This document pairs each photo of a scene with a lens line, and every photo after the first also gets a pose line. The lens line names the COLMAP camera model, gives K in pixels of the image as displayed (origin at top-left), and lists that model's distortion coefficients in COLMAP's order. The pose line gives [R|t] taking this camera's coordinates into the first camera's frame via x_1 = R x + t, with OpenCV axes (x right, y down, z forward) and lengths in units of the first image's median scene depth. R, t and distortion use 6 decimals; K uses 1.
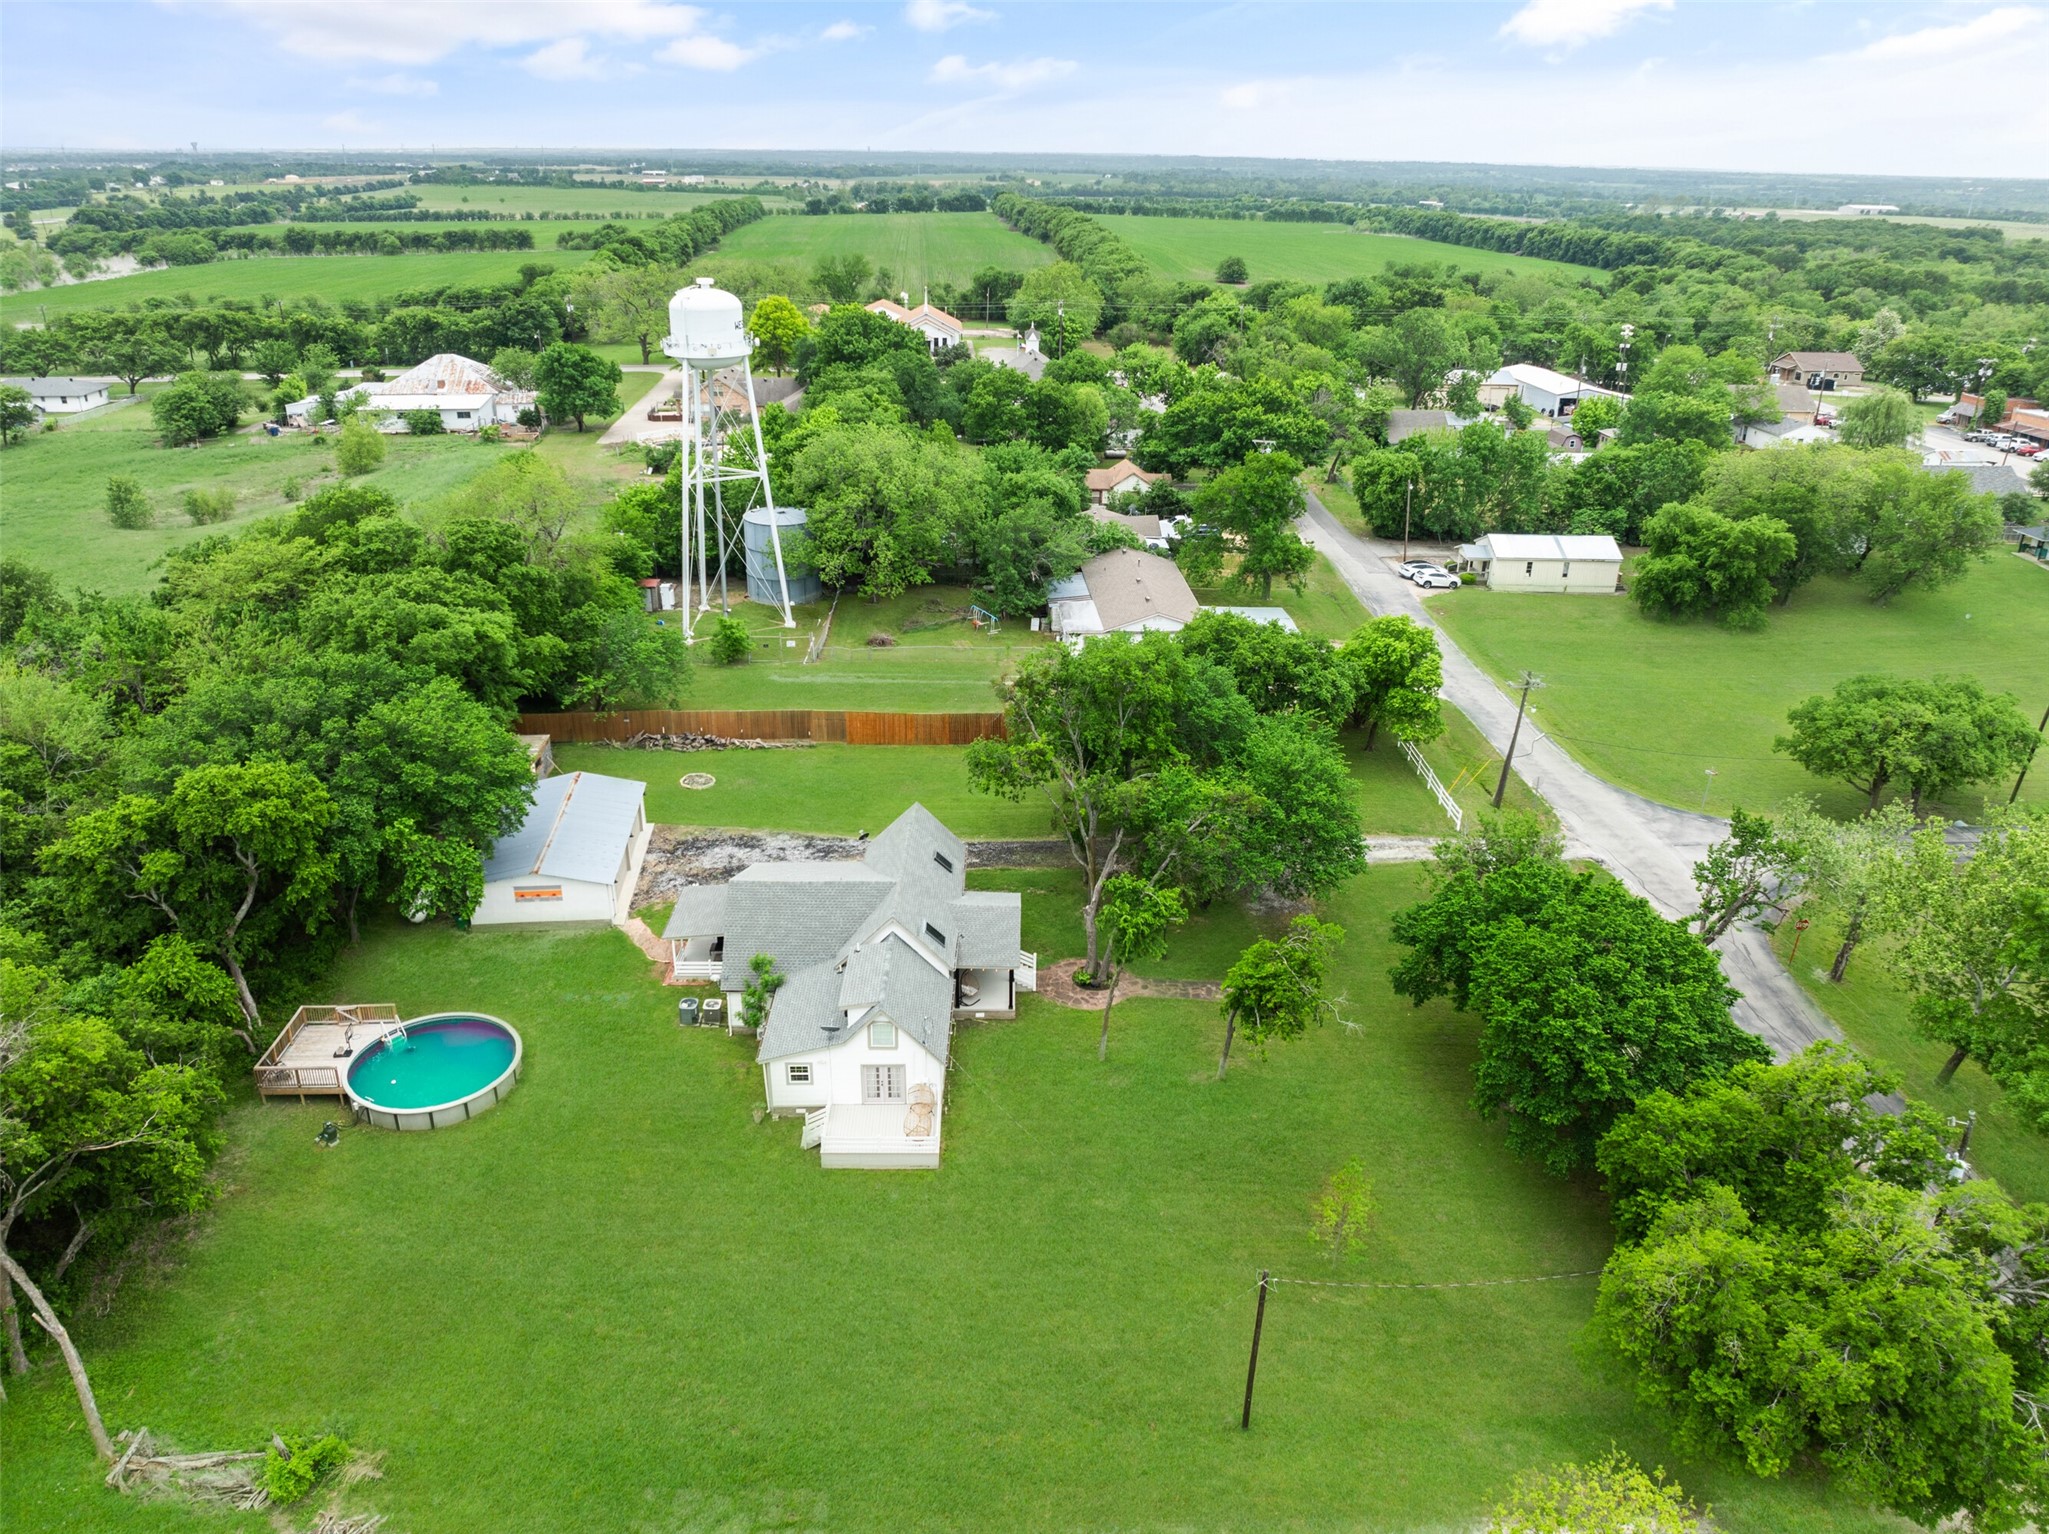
lens RADIAL K [[1429.5, 0, 1032.3], [0, 1429.5, 776.7], [0, 0, 1]] dist [-0.038939, 0.000432]
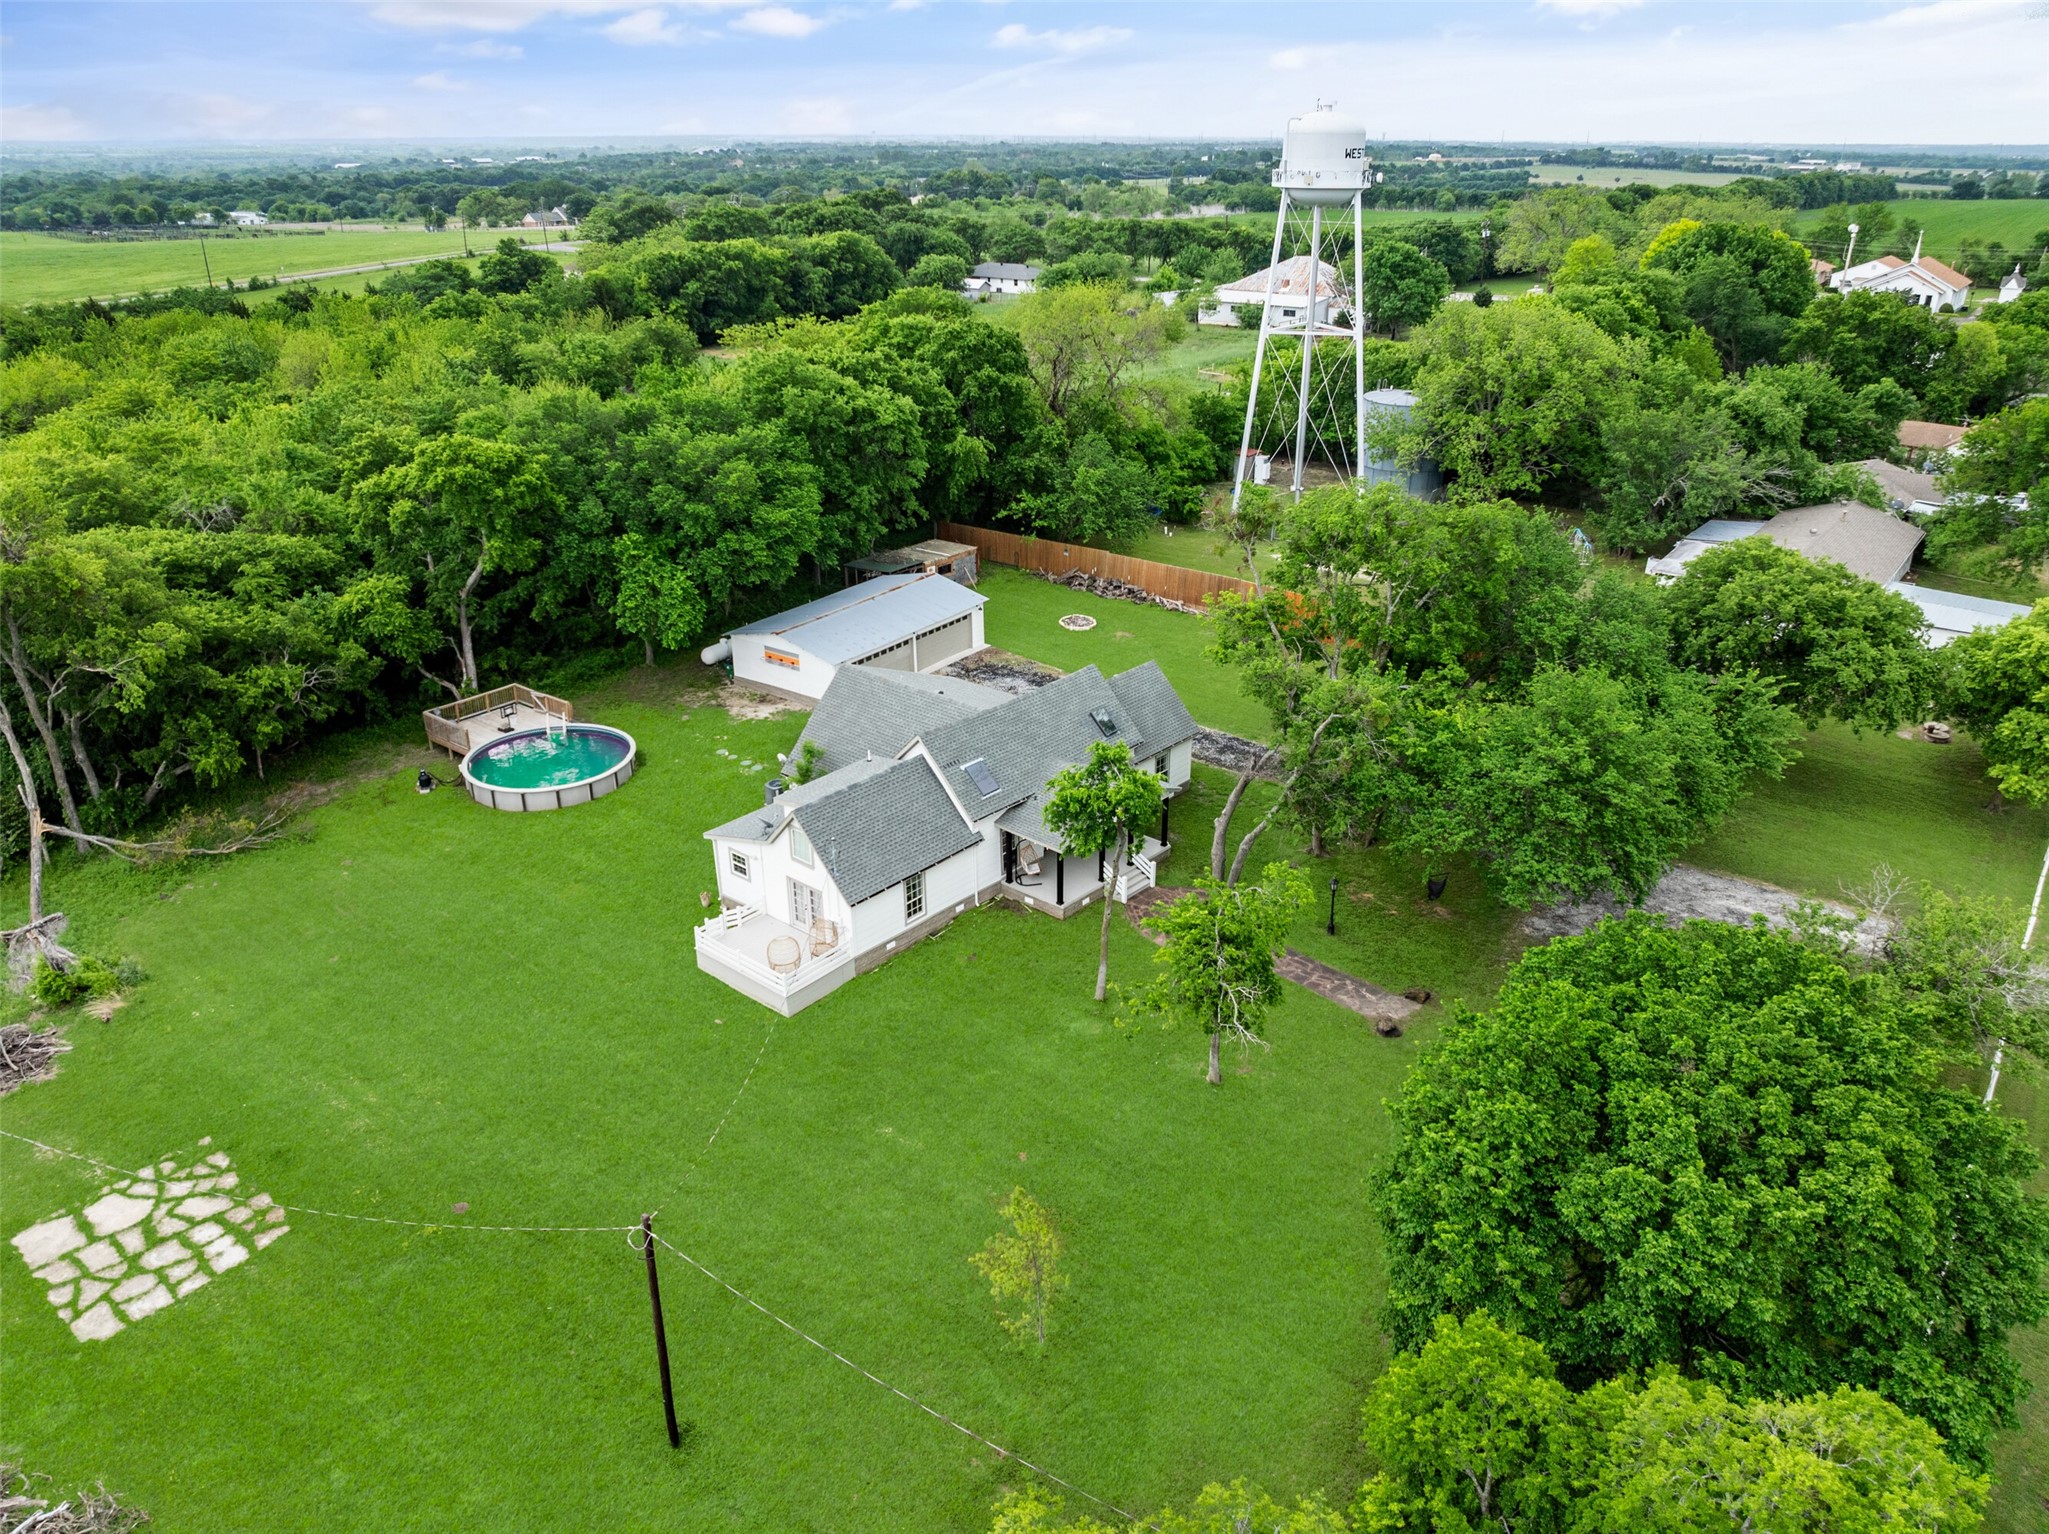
lens RADIAL K [[1429.5, 0, 1032.3], [0, 1429.5, 776.7], [0, 0, 1]] dist [-0.038939, 0.000432]
pose [[0.747494, 0.258707, -0.611820, 0.157739], [-0.255931, 0.962101, 0.094137, 0.009486], [0.612986, 0.086217, 0.785375, 0.135642]]
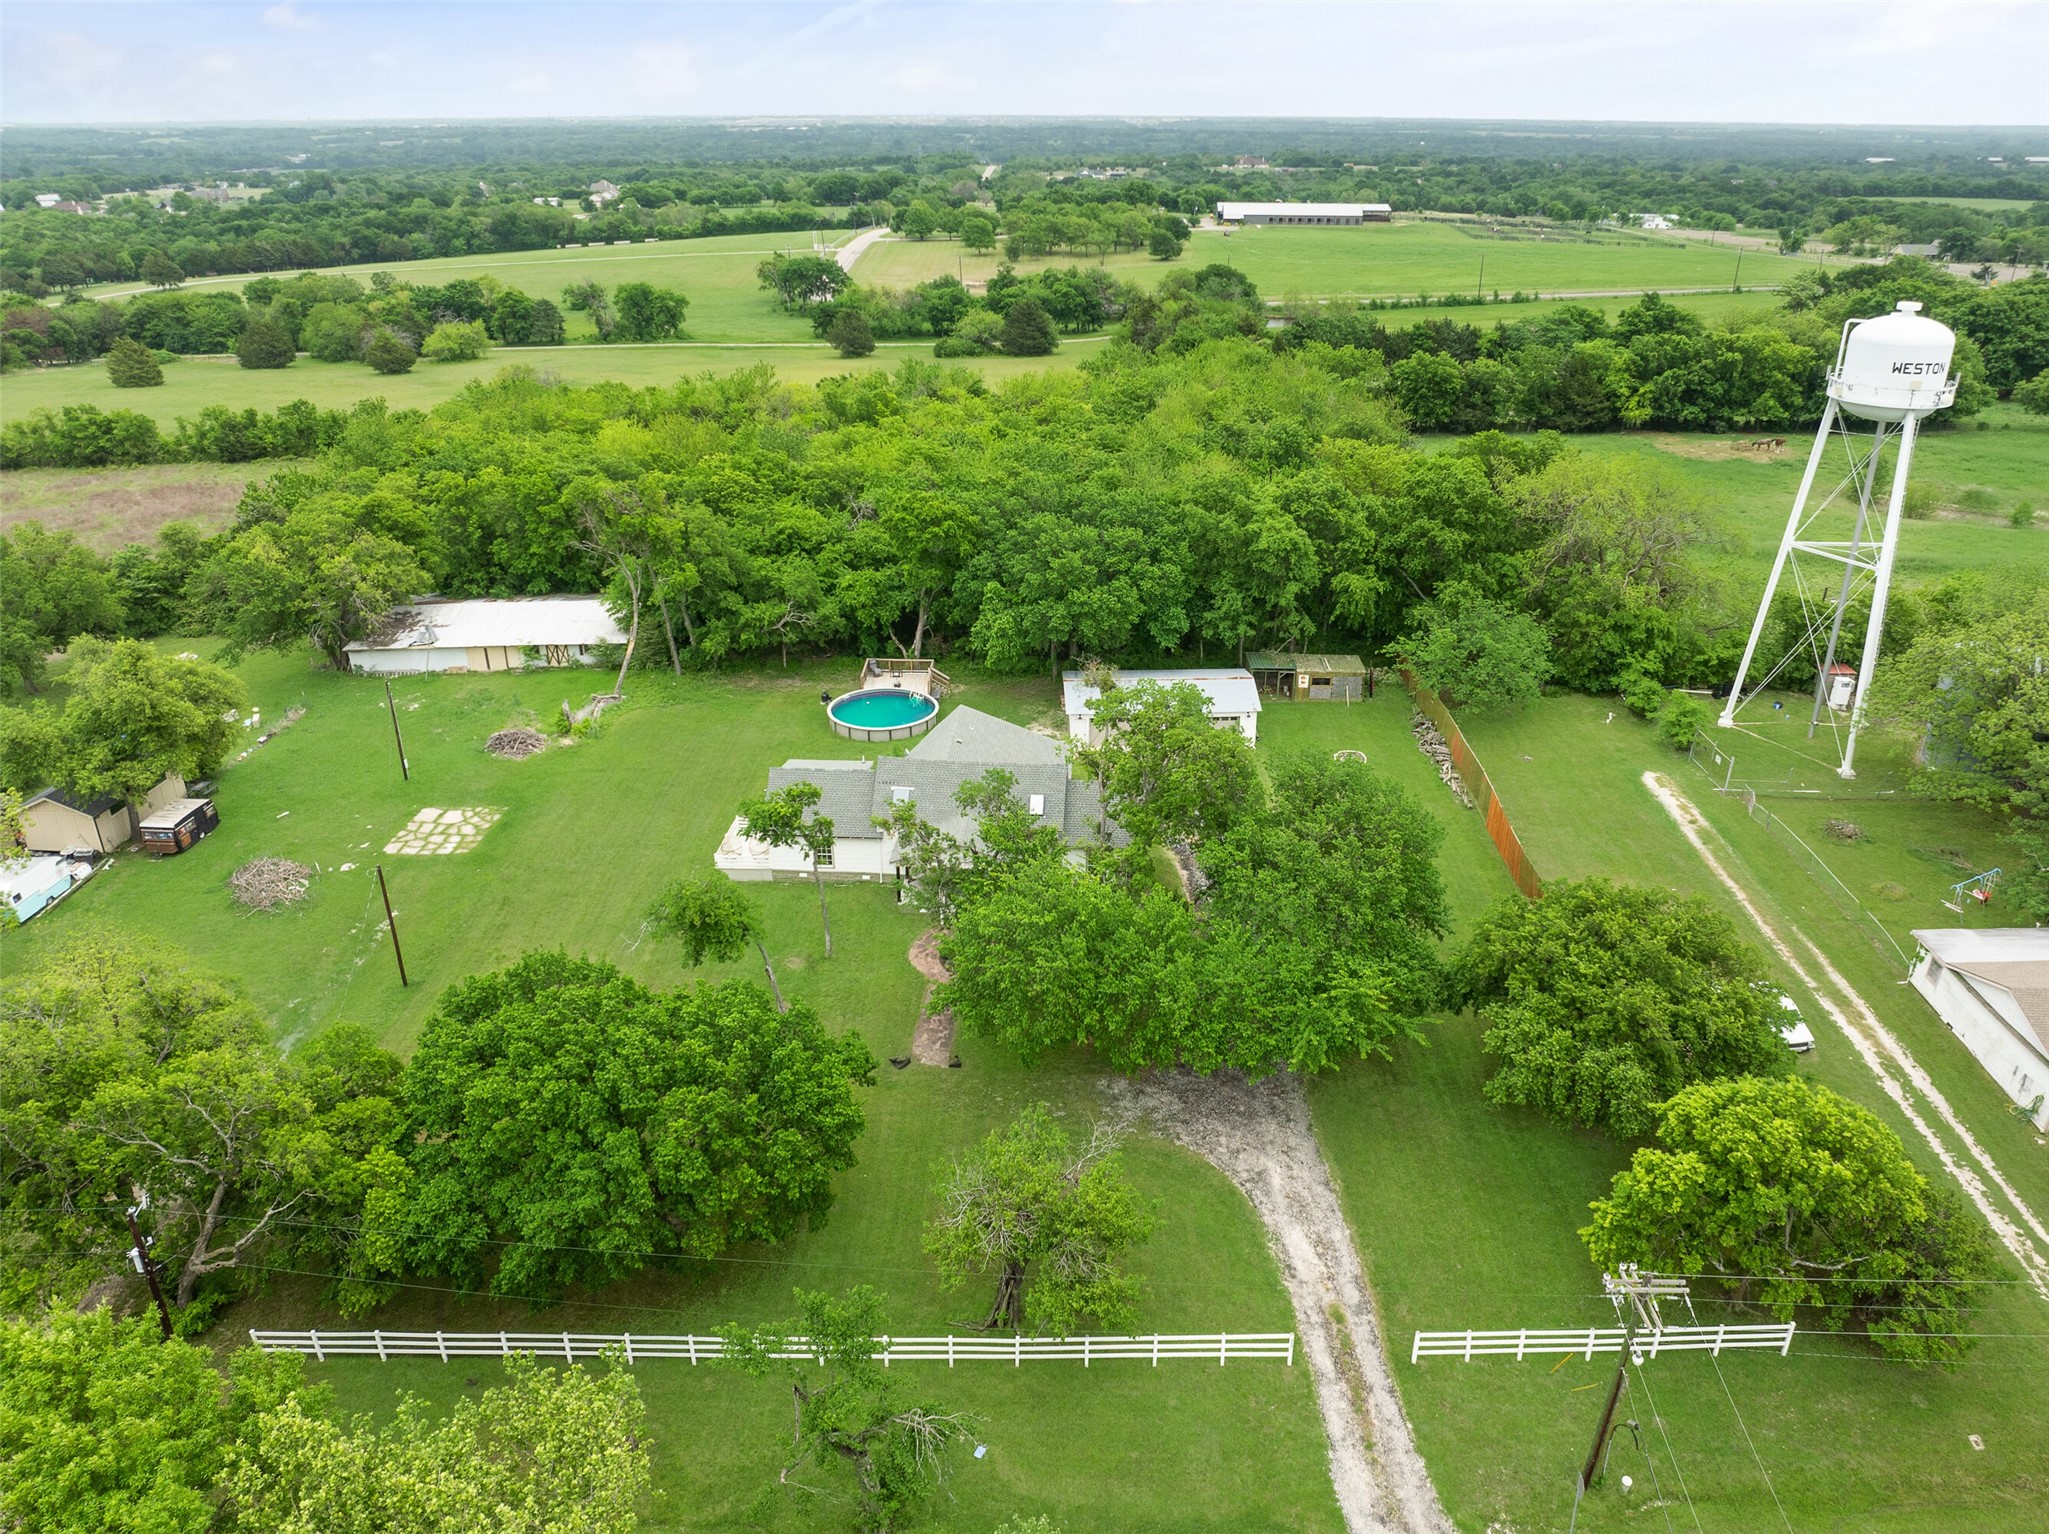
lens RADIAL K [[1448.7, 0, 1040.5], [0, 1448.7, 761.4], [0, 0, 1]] dist [-0.038286, 0.000841]
pose [[-0.094452, 0.390598, -0.915703, 0.348282], [-0.401307, 0.826832, 0.394083, -0.149814], [0.911061, 0.404700, 0.078654, 0.352569]]
